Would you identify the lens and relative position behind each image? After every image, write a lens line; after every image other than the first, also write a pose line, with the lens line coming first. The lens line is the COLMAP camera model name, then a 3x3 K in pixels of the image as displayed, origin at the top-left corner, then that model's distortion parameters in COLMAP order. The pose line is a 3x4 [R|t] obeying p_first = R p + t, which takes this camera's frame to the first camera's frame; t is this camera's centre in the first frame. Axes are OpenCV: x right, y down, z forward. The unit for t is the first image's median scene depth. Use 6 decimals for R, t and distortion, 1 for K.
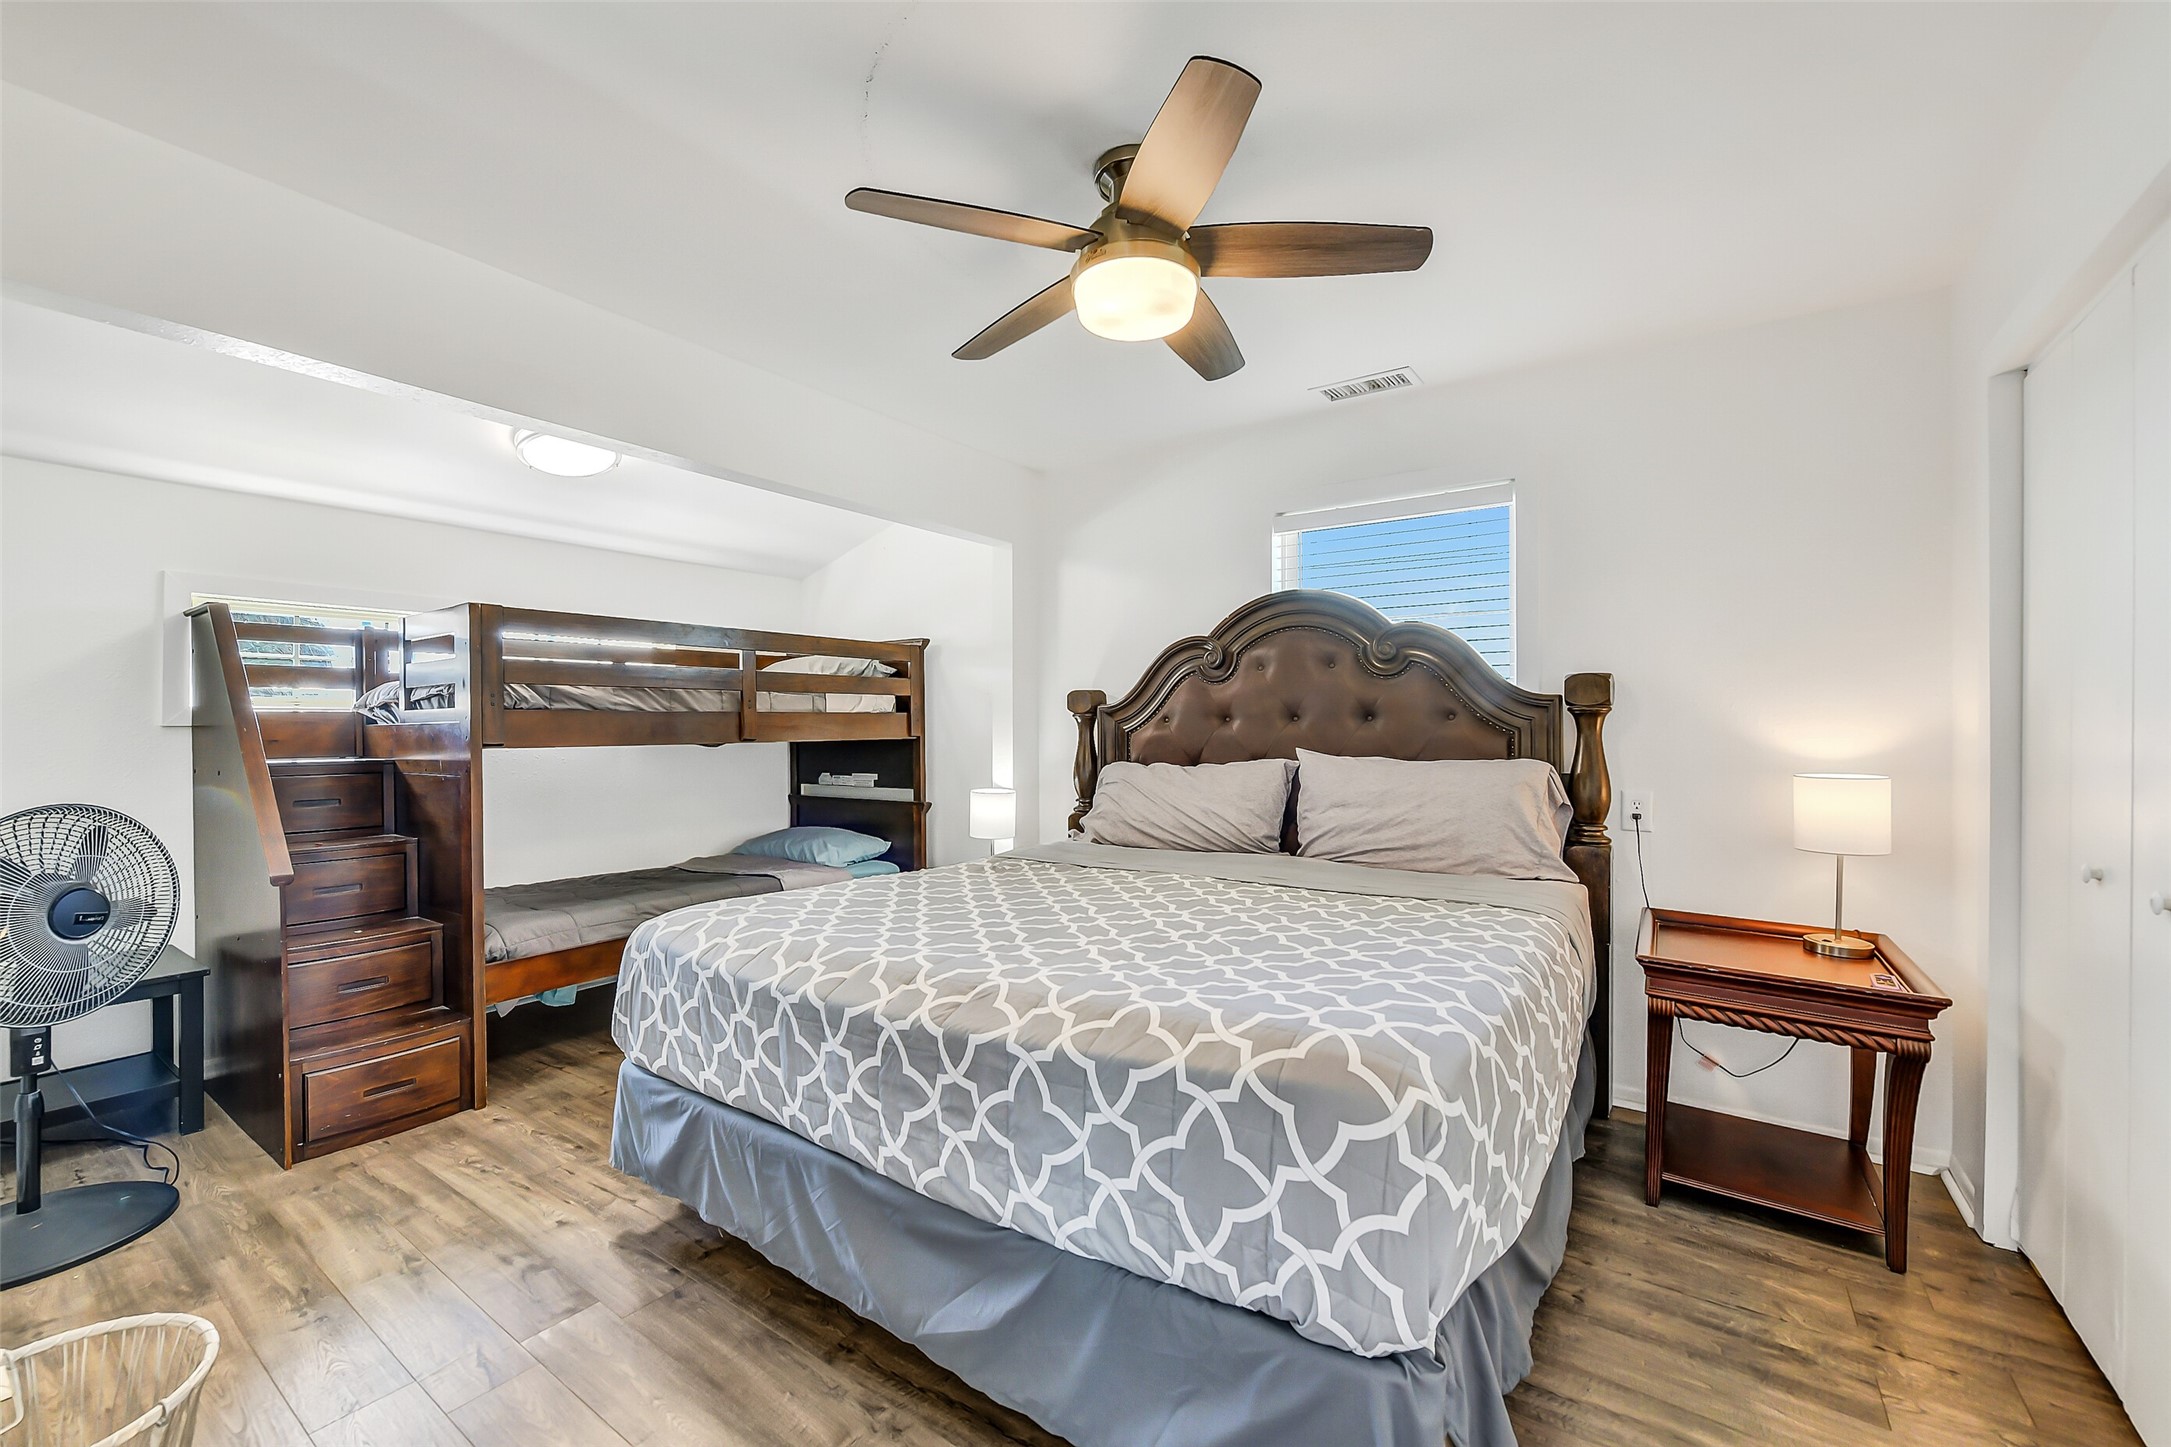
lens RADIAL K [[861.4, 0, 1092.9], [0, 861.4, 730.2], [0, 0, 1]] dist [0.001554, -0.000181]
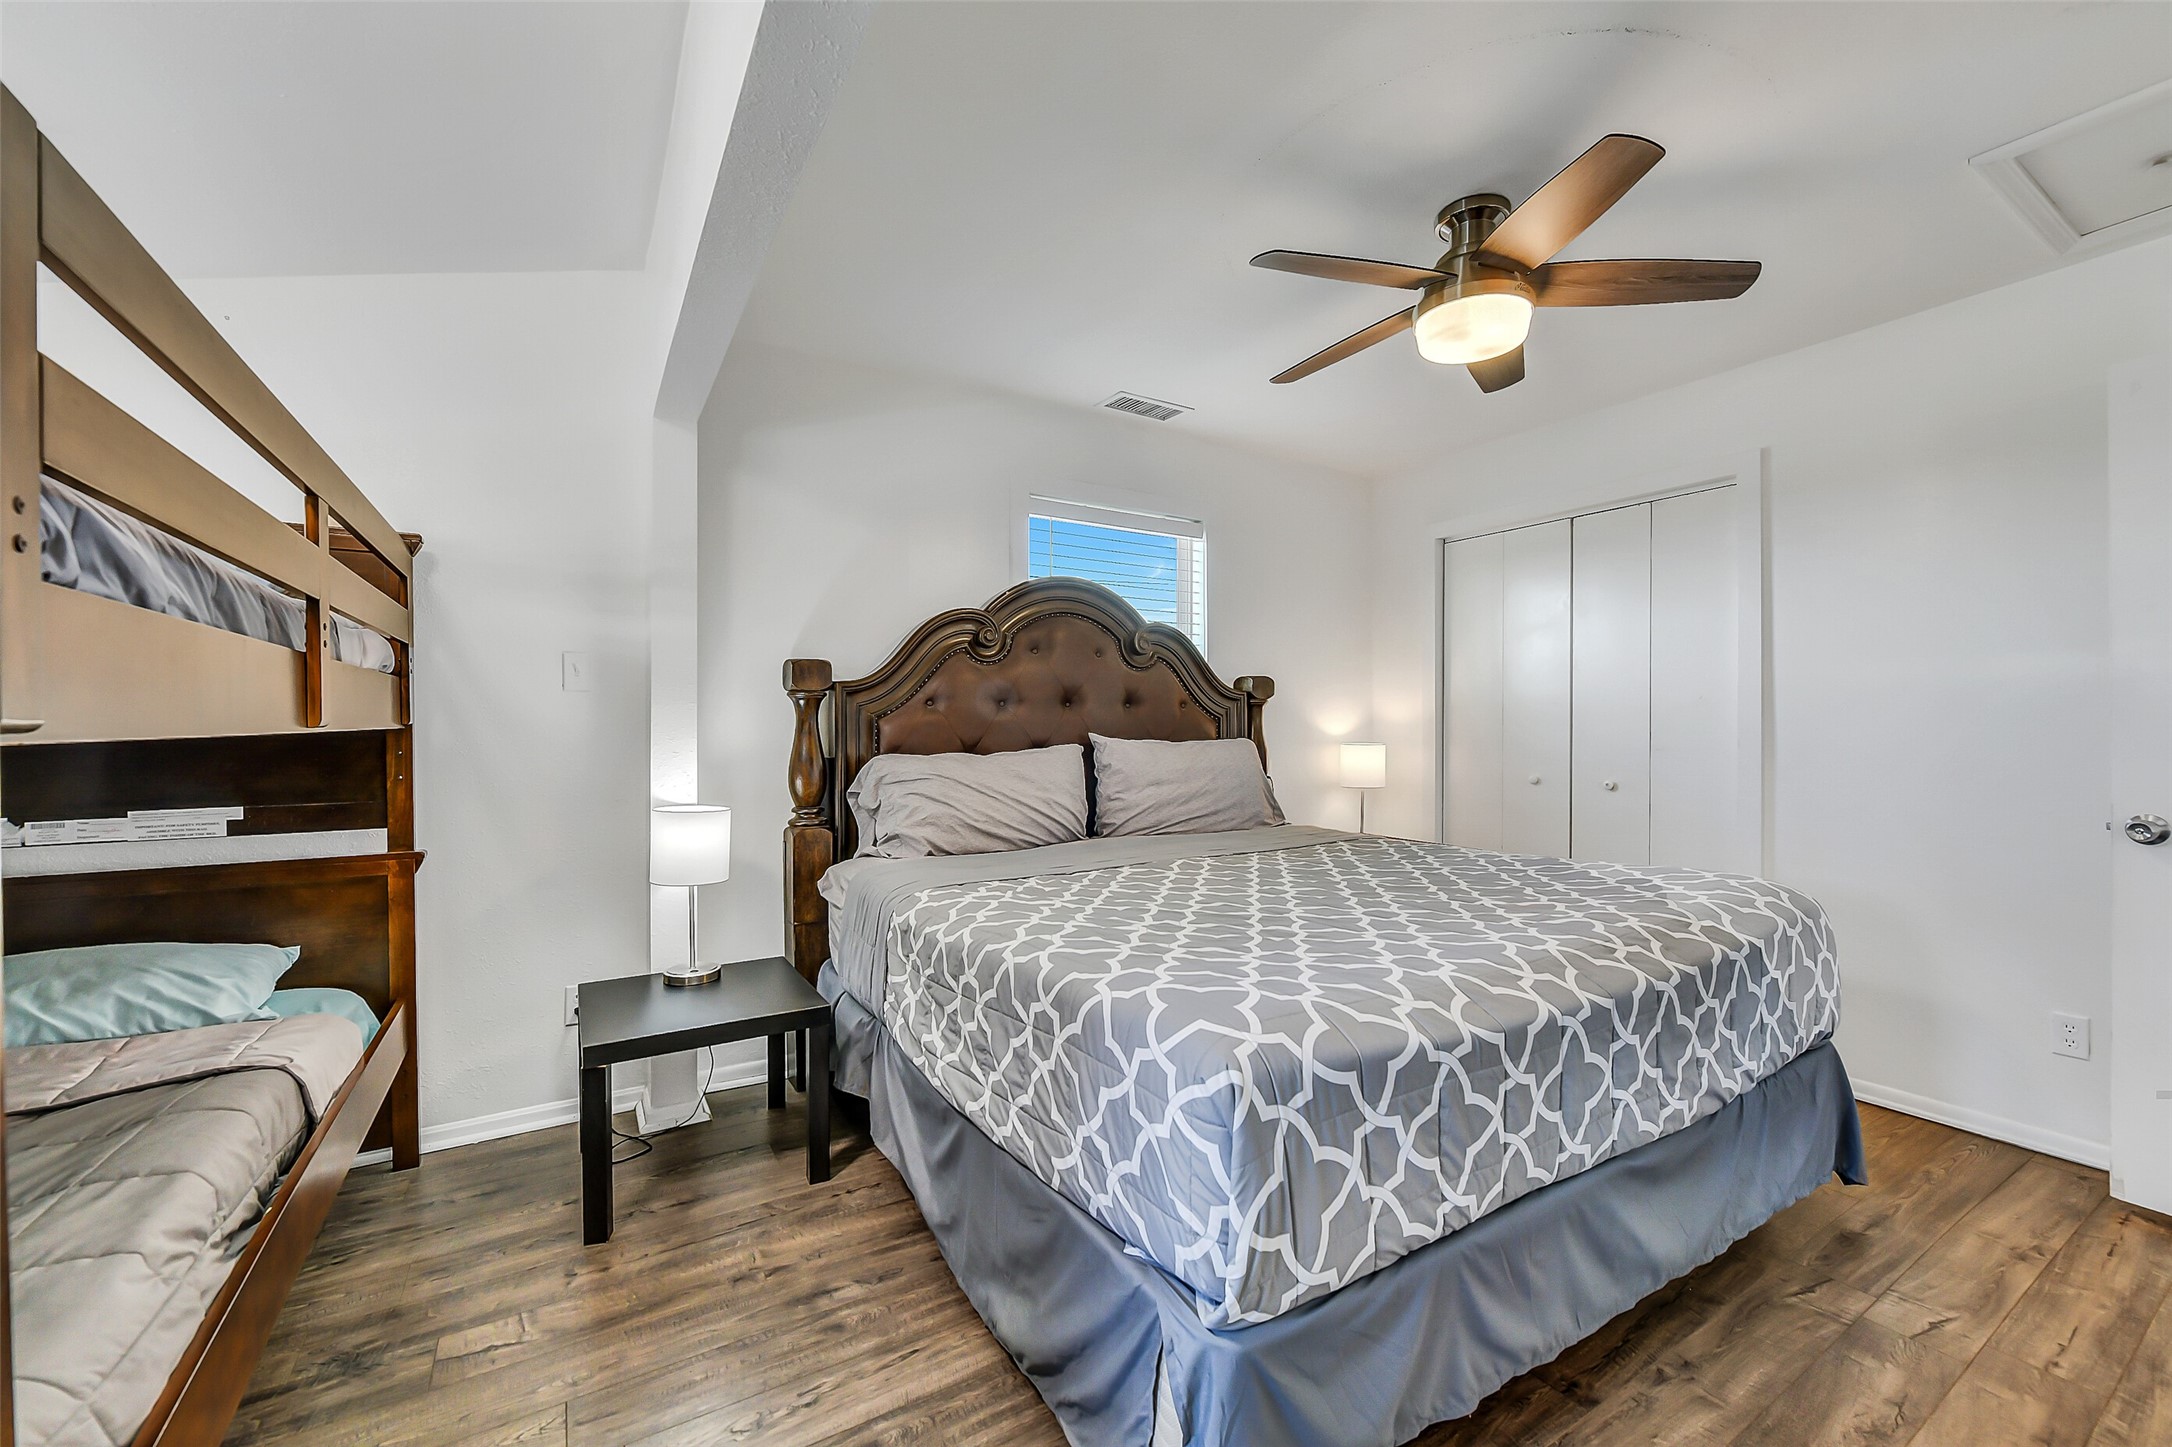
lens RADIAL K [[861.8, 0, 1096.9], [0, 861.8, 728.2], [0, 0, 1]] dist [0.001554, -0.000181]
pose [[0.393050, -0.001794, 0.919515, -0.688385], [0.000522, 0.999998, 0.001728, 0.013146], [-0.919517, -0.000199, 0.393050, 0.580214]]
